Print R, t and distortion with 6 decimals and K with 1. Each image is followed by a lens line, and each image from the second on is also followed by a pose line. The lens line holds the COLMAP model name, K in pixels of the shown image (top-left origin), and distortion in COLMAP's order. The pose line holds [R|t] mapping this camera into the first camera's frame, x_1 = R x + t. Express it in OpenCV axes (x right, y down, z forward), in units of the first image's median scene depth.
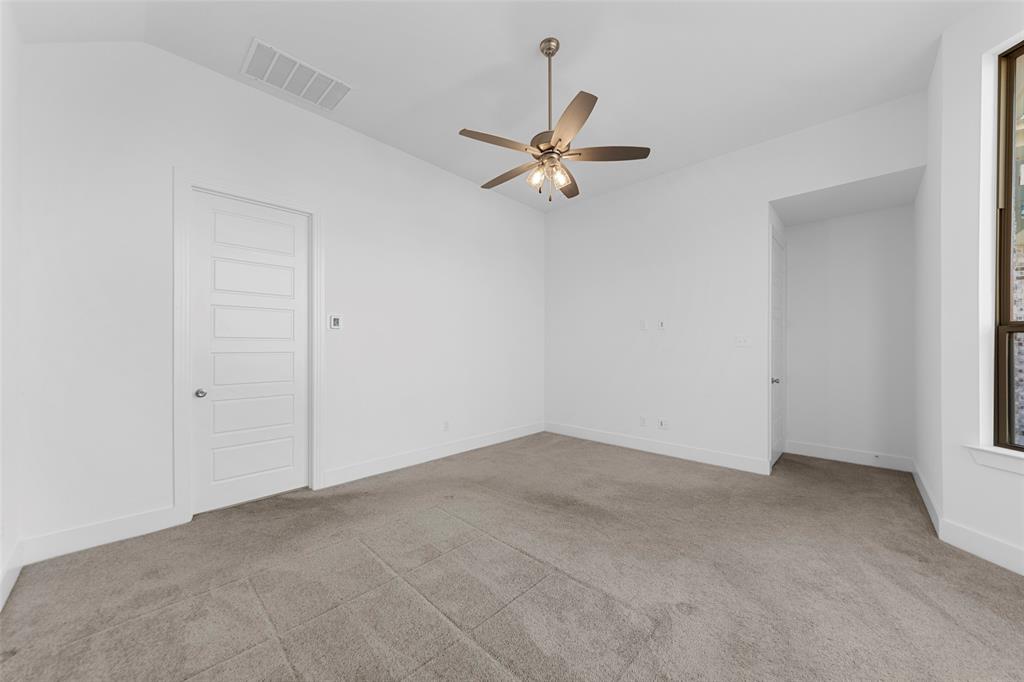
lens RADIAL K [[366.9, 0, 511.1], [0, 366.9, 347.7], [0, 0, 1]] dist [-0.000944, -0.000188]
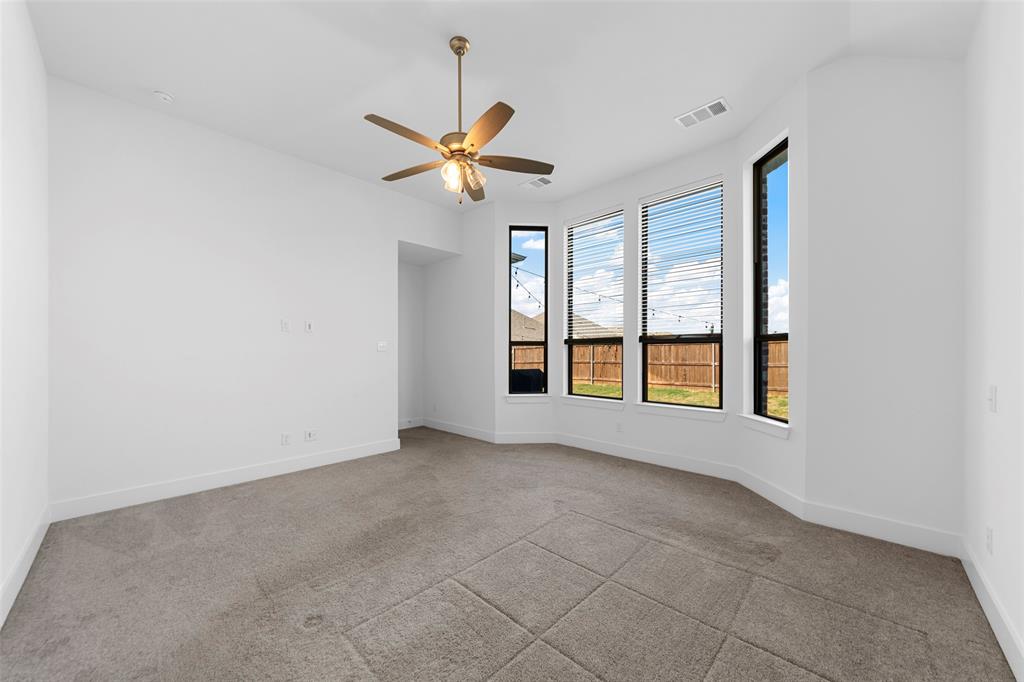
lens RADIAL K [[366.9, 0, 511.1], [0, 366.9, 347.7], [0, 0, 1]] dist [-0.000944, -0.000188]
pose [[0.011295, 0.010730, 0.999879, -0.706684], [0.004372, 0.999932, -0.010780, 0.003293], [-0.999927, 0.004493, 0.011247, 0.688360]]
